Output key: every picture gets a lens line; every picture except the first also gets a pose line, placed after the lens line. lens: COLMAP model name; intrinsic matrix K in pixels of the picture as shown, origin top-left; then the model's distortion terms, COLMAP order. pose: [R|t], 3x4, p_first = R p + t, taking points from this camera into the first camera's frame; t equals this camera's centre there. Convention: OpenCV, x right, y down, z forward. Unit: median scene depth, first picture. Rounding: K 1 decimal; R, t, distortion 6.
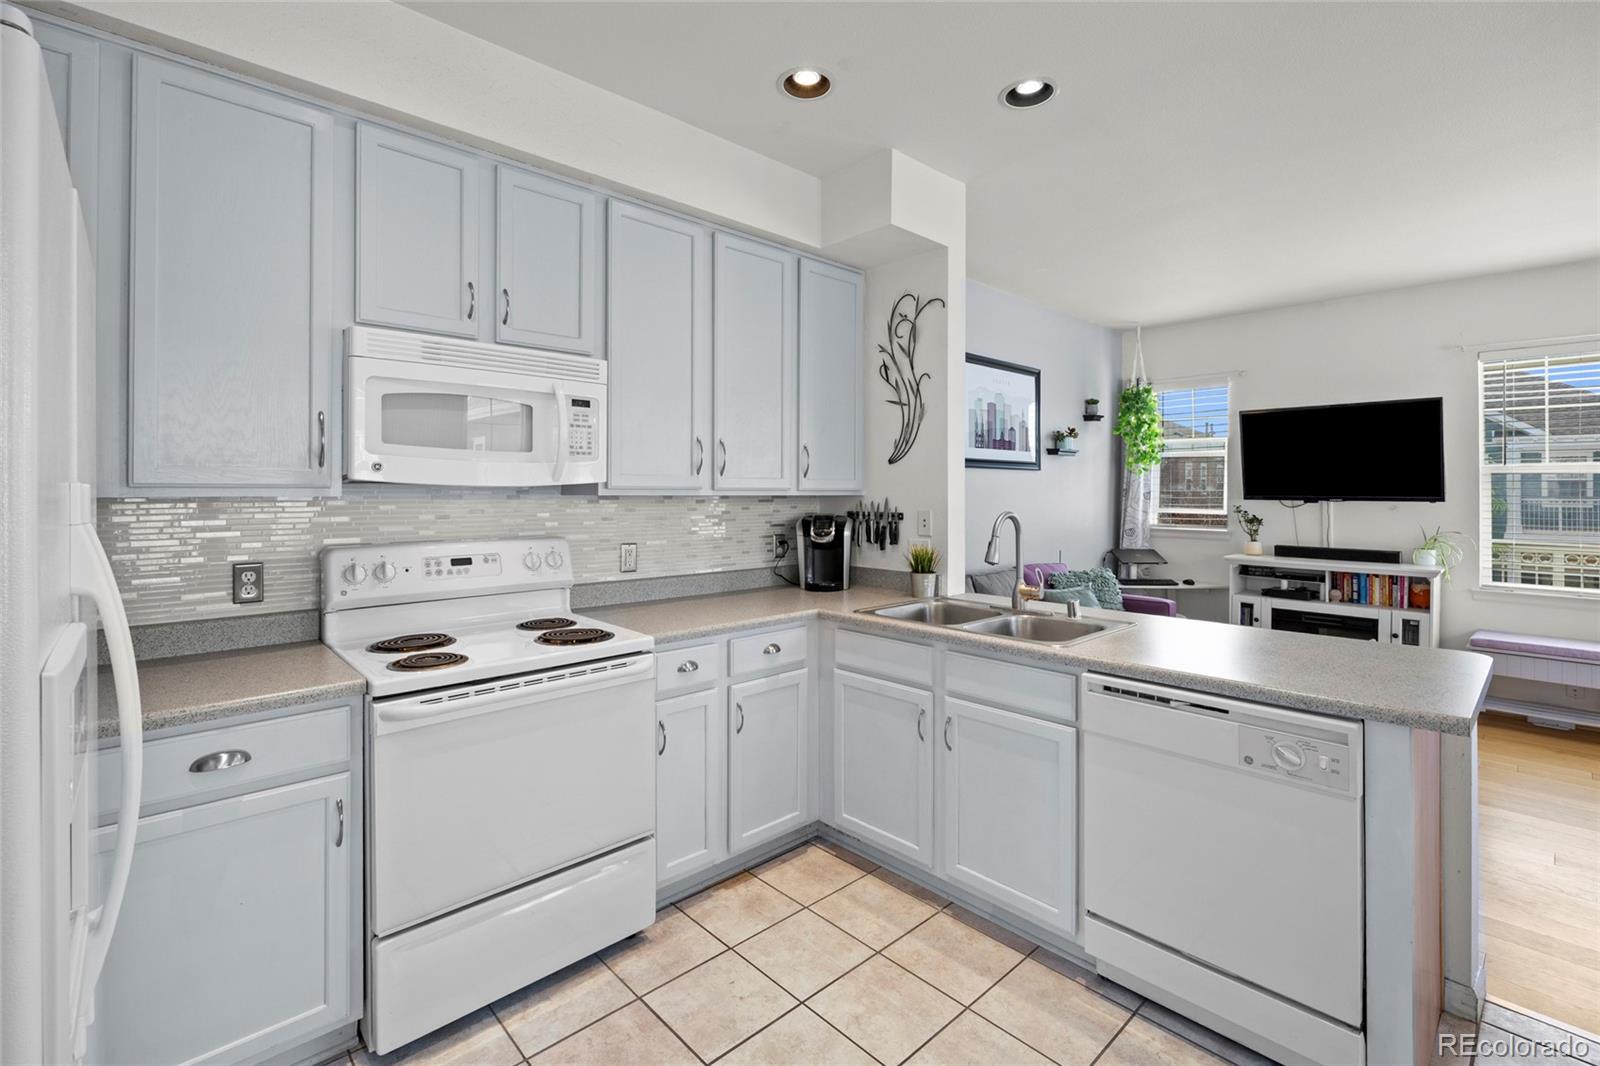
lens RADIAL K [[704.0, 0, 781.6], [0, 704.0, 475.0], [0, 0, 1]] dist [-0.006561, -0.001505]
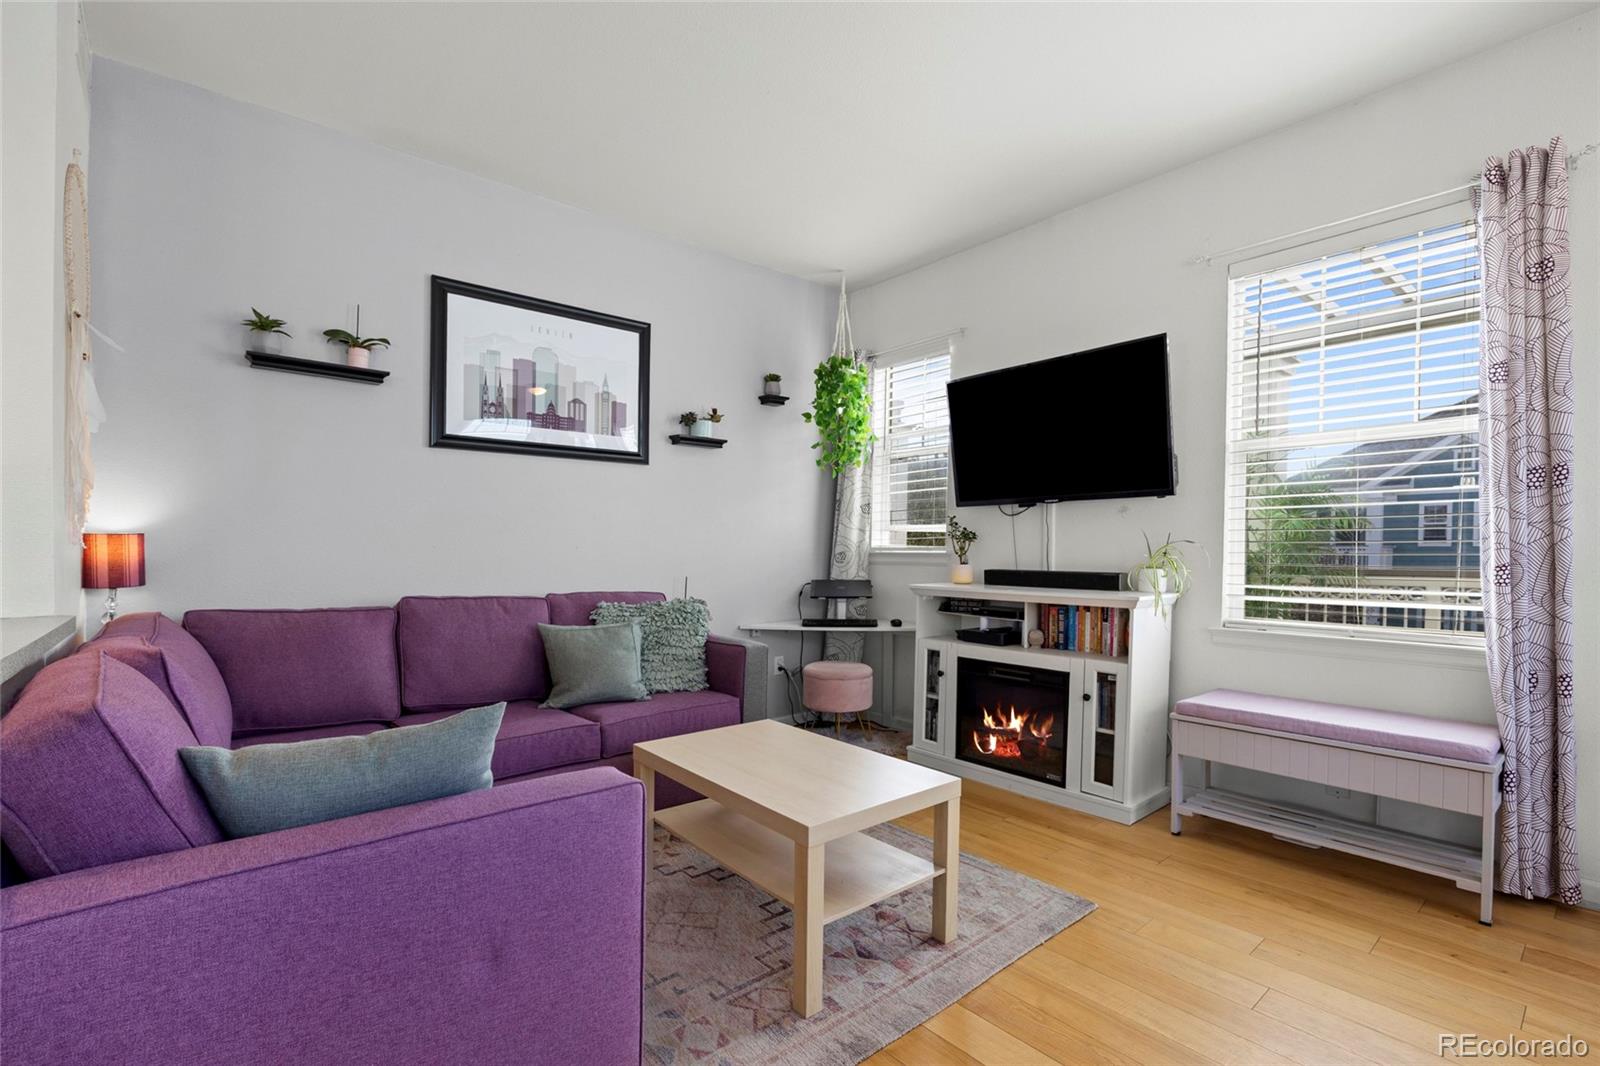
lens RADIAL K [[704.0, 0, 778.9], [0, 704.0, 572.4], [0, 0, 1]] dist [-0.006561, -0.001505]
pose [[0.998511, 0.000197, -0.054559, 0.551073], [0.002834, 0.998456, 0.055474, 0.065517], [0.054485, -0.055546, 0.996968, 0.287766]]
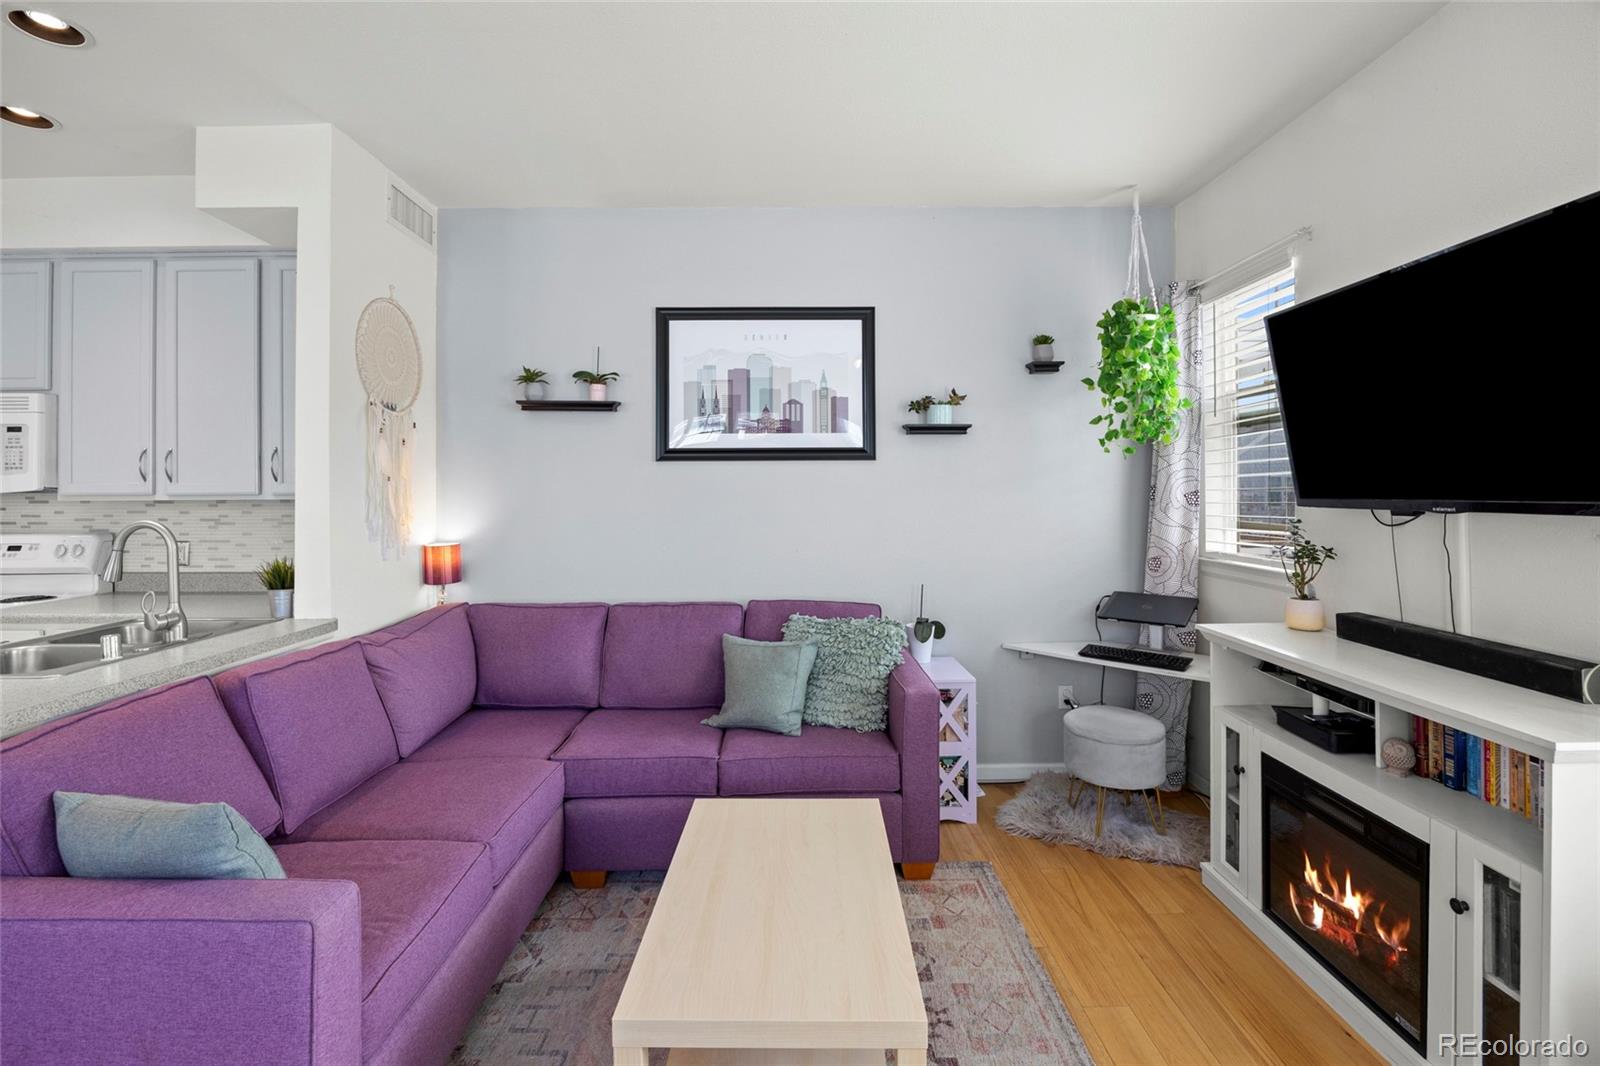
lens RADIAL K [[704.0, 0, 801.3], [0, 704.0, 484.2], [0, 0, 1]] dist [-0.006561, -0.001505]
pose [[0.747552, -0.013328, -0.664069, 0.768000], [0.022741, 0.999726, 0.005535, 0.011229], [0.663813, -0.019240, 0.747651, 0.471394]]
